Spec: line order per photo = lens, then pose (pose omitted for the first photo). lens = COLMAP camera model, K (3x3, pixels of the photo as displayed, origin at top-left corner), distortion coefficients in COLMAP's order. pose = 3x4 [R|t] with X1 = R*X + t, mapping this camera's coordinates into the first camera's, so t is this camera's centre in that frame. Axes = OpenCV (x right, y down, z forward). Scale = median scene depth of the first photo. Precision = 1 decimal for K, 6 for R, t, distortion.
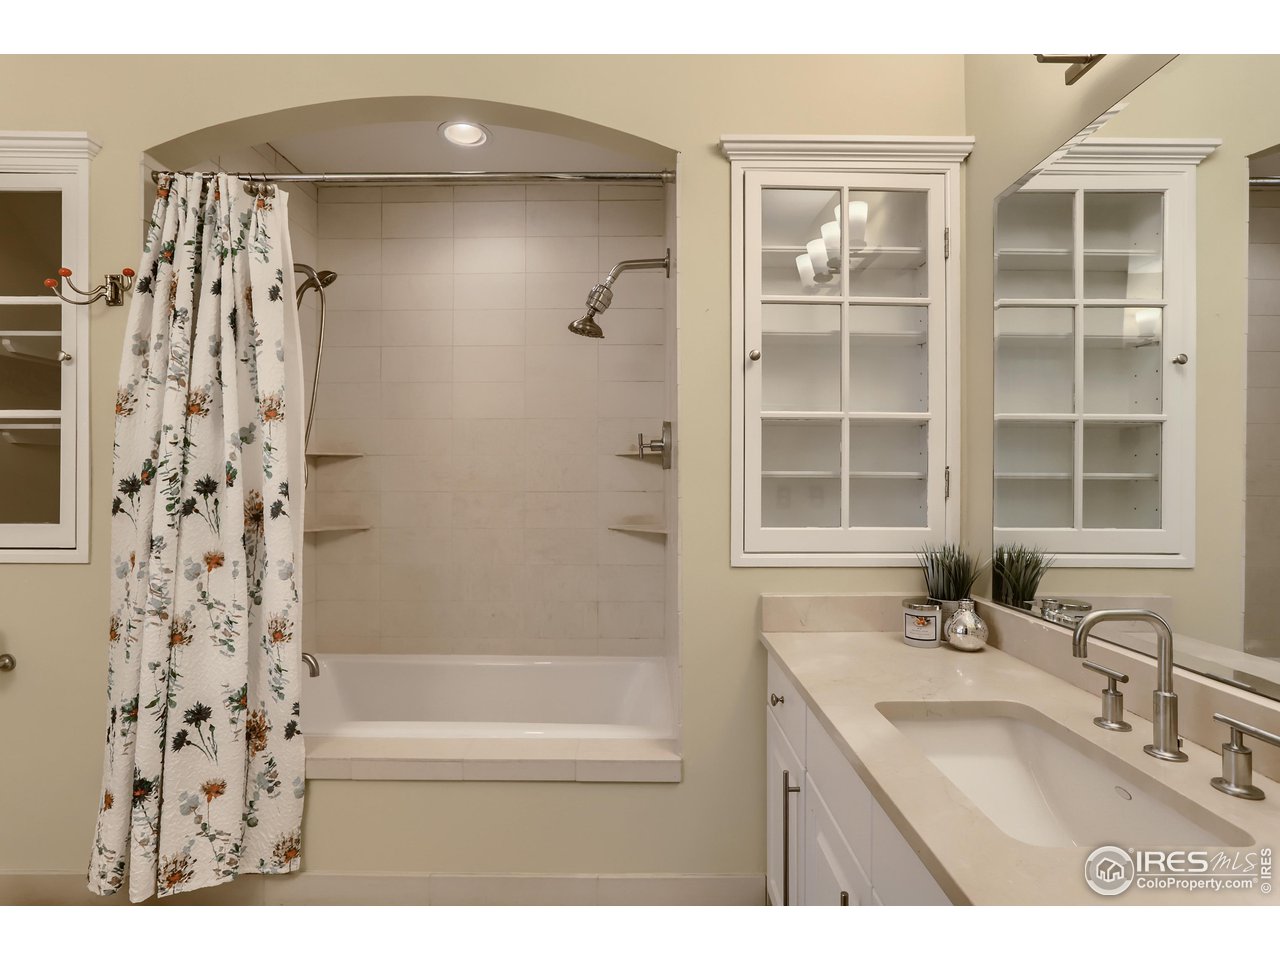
lens RADIAL K [[611.7, 0, 641.5], [0, 611.7, 478.8], [0, 0, 1]] dist [-0.019192, 0.000880]
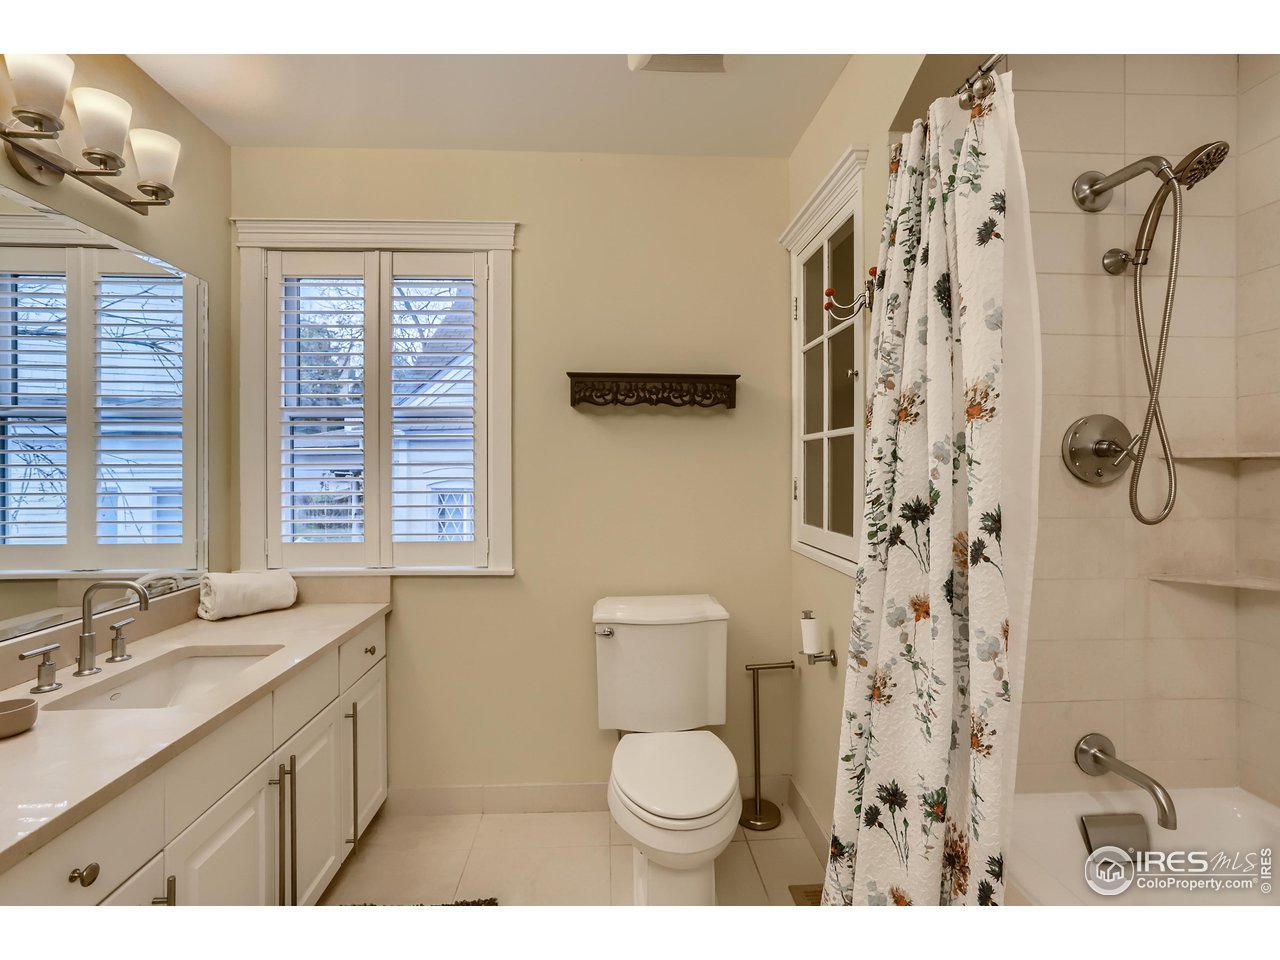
lens RADIAL K [[611.7, 0, 641.9], [0, 611.7, 469.4], [0, 0, 1]] dist [-0.019192, 0.000880]
pose [[0.068273, -0.001925, -0.997665, 0.045754], [-0.001699, 0.999996, -0.002046, -0.040800], [0.997665, 0.001835, 0.068270, 0.601973]]
